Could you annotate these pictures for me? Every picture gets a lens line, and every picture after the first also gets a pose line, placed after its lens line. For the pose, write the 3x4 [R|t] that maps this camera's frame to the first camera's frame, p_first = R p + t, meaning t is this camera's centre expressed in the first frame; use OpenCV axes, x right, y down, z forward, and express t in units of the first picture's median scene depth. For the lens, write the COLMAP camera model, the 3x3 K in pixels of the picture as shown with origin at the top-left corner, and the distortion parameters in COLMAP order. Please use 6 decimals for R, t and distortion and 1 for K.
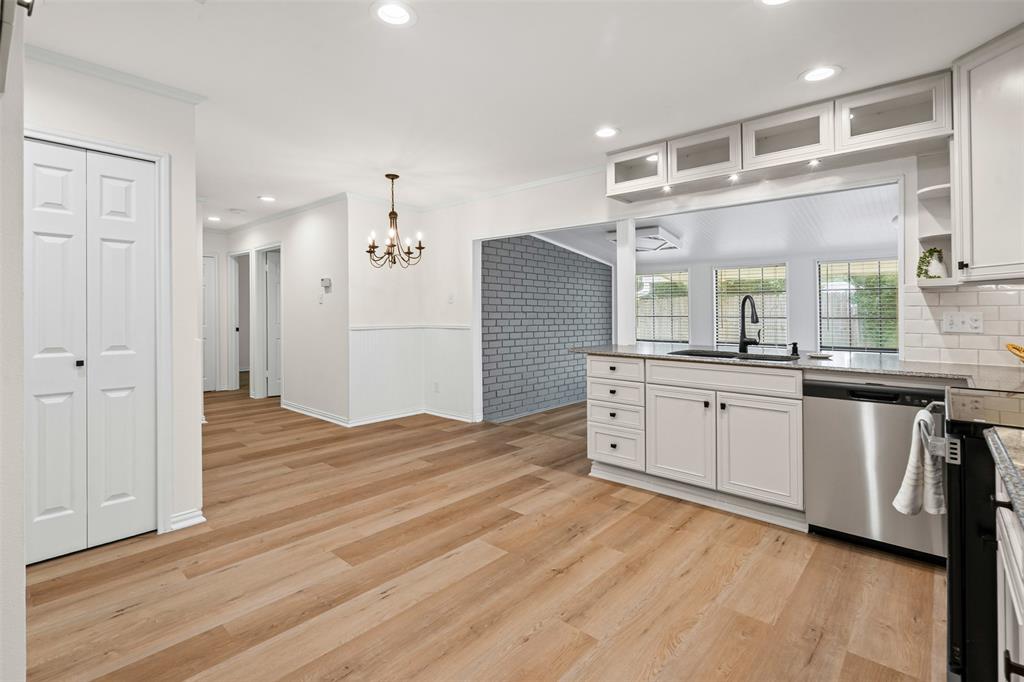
lens RADIAL K [[486.4, 0, 506.7], [0, 486.4, 307.2], [0, 0, 1]] dist [-0.003854, 0.001291]
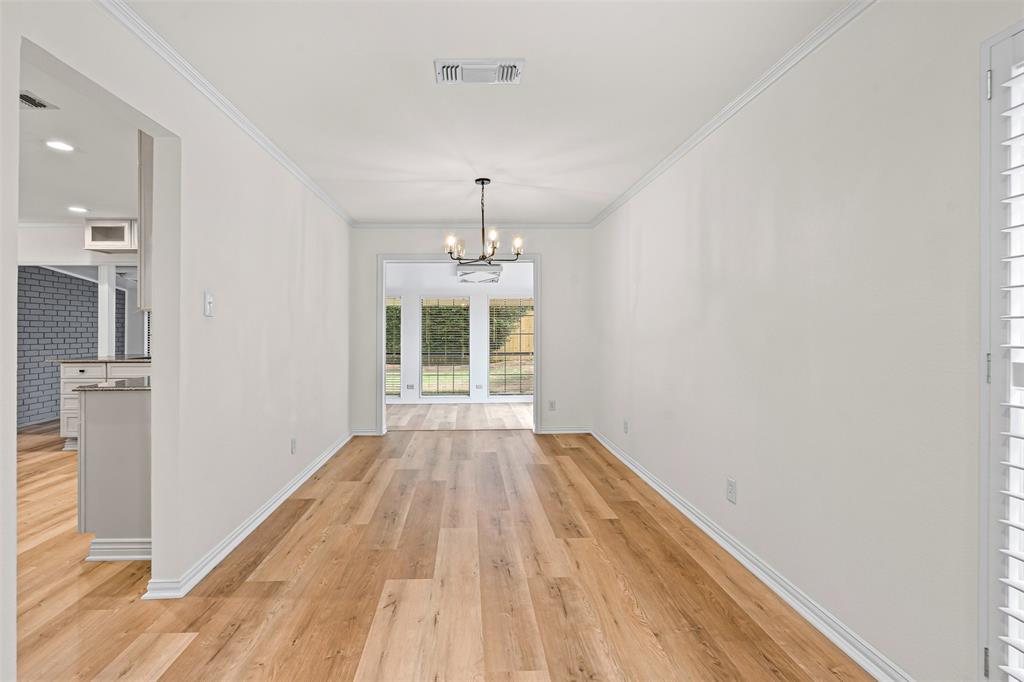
lens RADIAL K [[486.4, 0, 490.6], [0, 486.4, 318.6], [0, 0, 1]] dist [-0.003854, 0.001291]
pose [[0.712834, 0.009759, 0.701265, 0.061272], [-0.001511, 0.999922, -0.012378, -0.014464], [-0.701331, 0.007764, 0.712794, -0.805818]]
